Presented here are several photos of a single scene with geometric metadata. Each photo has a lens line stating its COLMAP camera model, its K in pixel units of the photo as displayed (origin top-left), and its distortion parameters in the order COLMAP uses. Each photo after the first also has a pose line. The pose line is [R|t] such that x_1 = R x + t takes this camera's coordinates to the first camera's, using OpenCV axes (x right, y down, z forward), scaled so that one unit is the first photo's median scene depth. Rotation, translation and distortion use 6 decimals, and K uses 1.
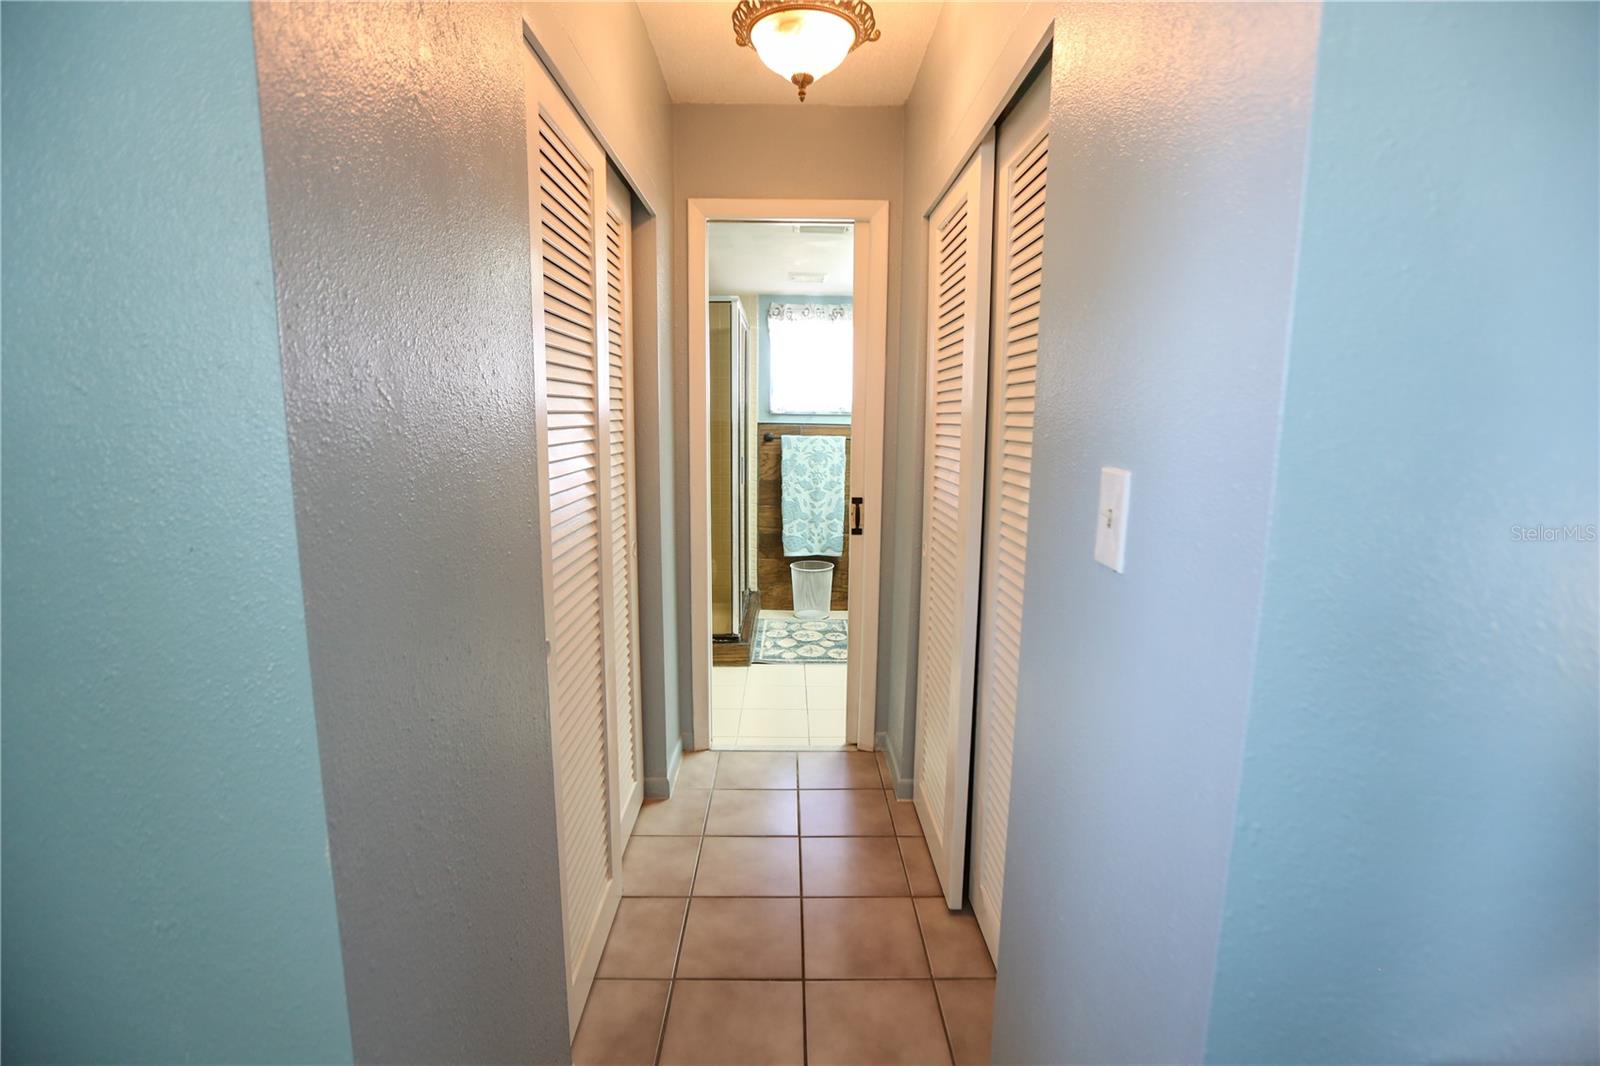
lens RADIAL K [[763.7, 0, 798.3], [0, 763.7, 539.3], [0, 0, 1]] dist [-0.067416, 0.034905]
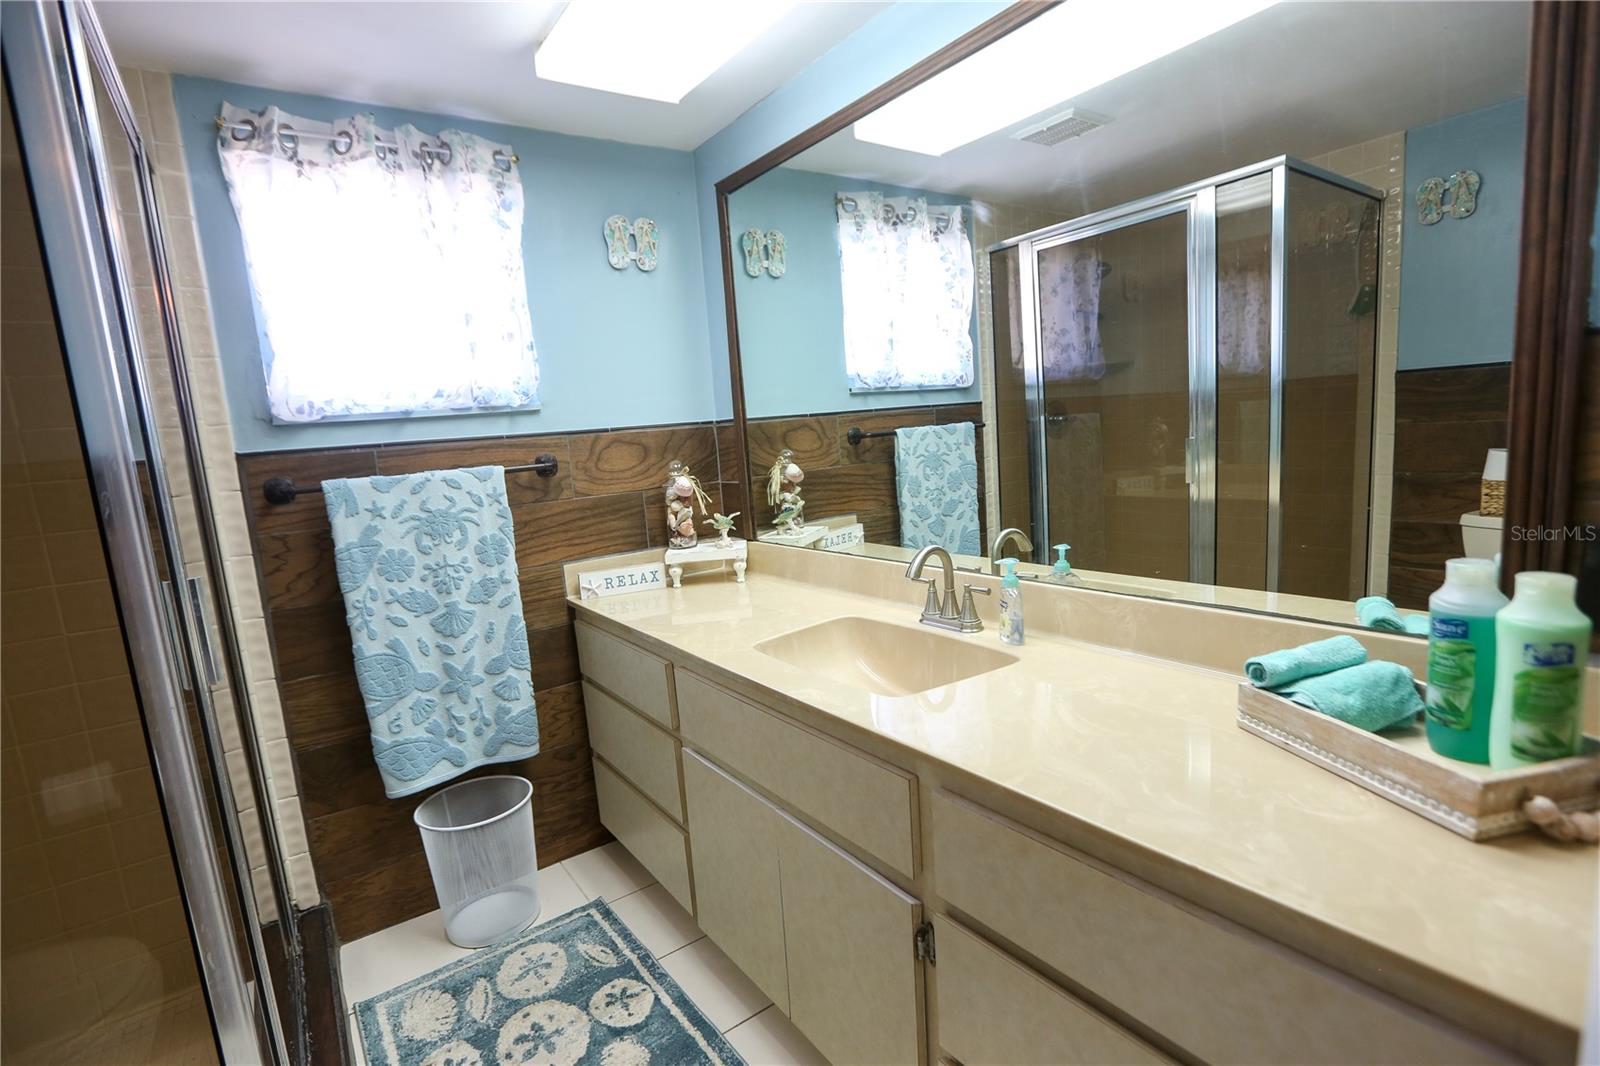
lens RADIAL K [[763.7, 0, 798.3], [0, 763.7, 539.3], [0, 0, 1]] dist [-0.067416, 0.034905]
pose [[0.802966, -0.159437, 0.574305, -0.048108], [0.181682, 0.983175, 0.018928, -0.074686], [-0.567660, 0.089143, 0.818423, 0.581376]]
